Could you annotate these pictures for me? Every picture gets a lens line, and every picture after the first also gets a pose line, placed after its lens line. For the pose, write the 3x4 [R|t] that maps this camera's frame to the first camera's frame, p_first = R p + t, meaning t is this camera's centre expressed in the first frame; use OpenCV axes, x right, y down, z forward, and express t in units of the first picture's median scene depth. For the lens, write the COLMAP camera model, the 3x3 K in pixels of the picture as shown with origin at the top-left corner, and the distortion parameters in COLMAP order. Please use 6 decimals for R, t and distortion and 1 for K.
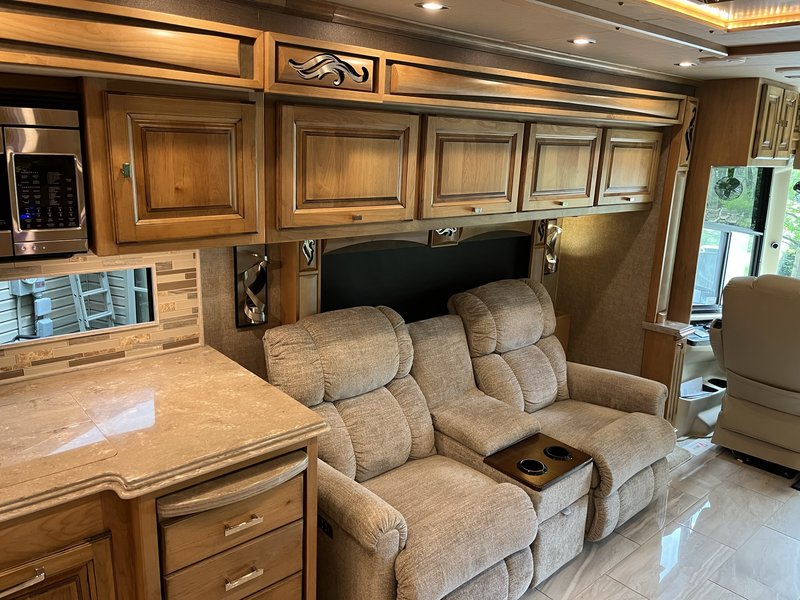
lens RADIAL K [[604.3, 0, 401.5], [0, 604.3, 296.6], [0, 0, 1]] dist [0.059190, -0.083482]
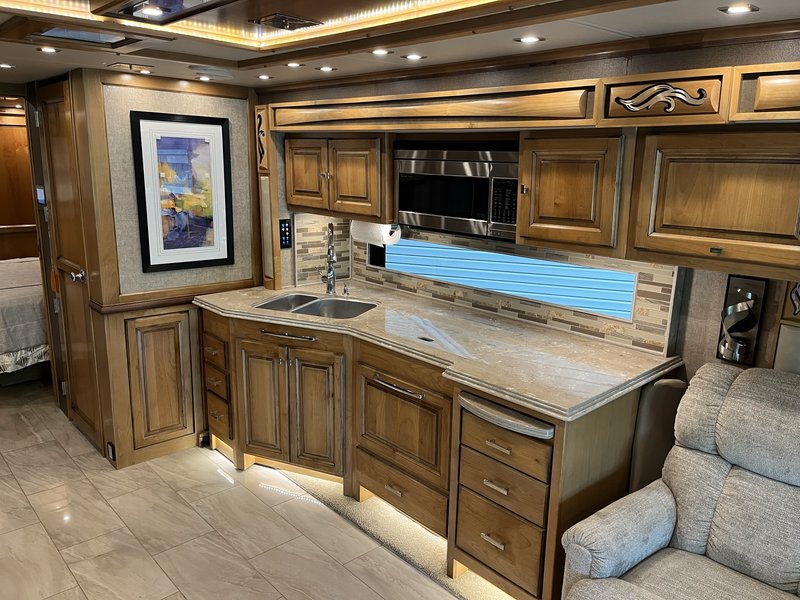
lens RADIAL K [[604.3, 0, 406.4], [0, 604.3, 305.5], [0, 0, 1]] dist [0.059190, -0.083482]
pose [[0.040028, 0.198698, -0.979243, 0.993450], [-0.259145, 0.948559, 0.181879, -0.118534], [0.965009, 0.246486, 0.089460, 0.594958]]
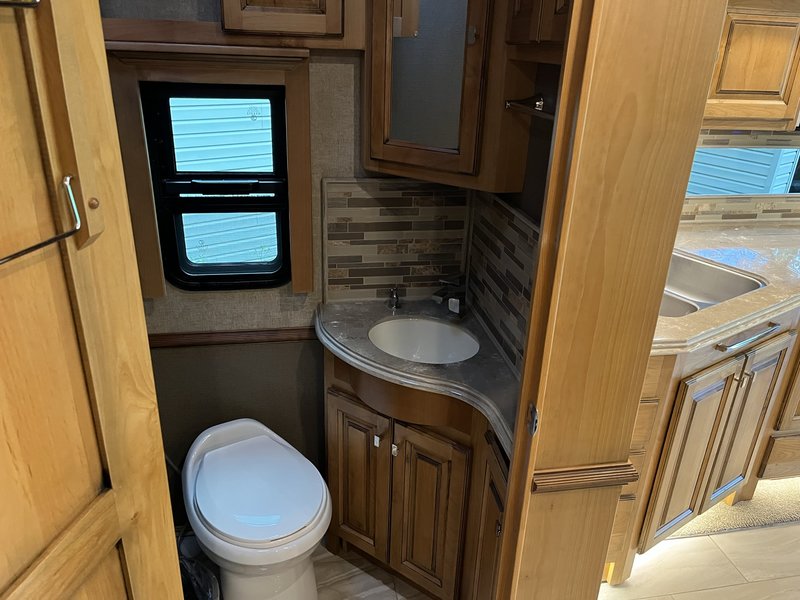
lens RADIAL K [[604.3, 0, 402.7], [0, 604.3, 294.3], [0, 0, 1]] dist [0.059190, -0.083482]
pose [[0.860246, 0.201623, -0.468321, -0.864803], [-0.129936, 0.974858, 0.181022, 0.200145], [0.493045, -0.094872, 0.864816, -0.862867]]
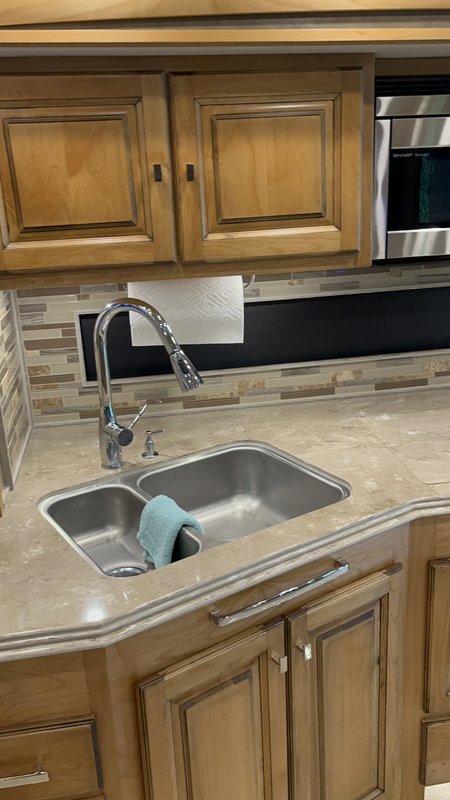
lens RADIAL K [[712.3, 0, 241.5], [0, 712.3, 405.0], [0, 0, 1]] dist [0.028819, -0.001569]
pose [[0.852299, 0.091353, -0.515015, -0.453550], [-0.049824, 0.994332, 0.093921, 0.102959], [0.520676, -0.054389, 0.852020, -0.303671]]
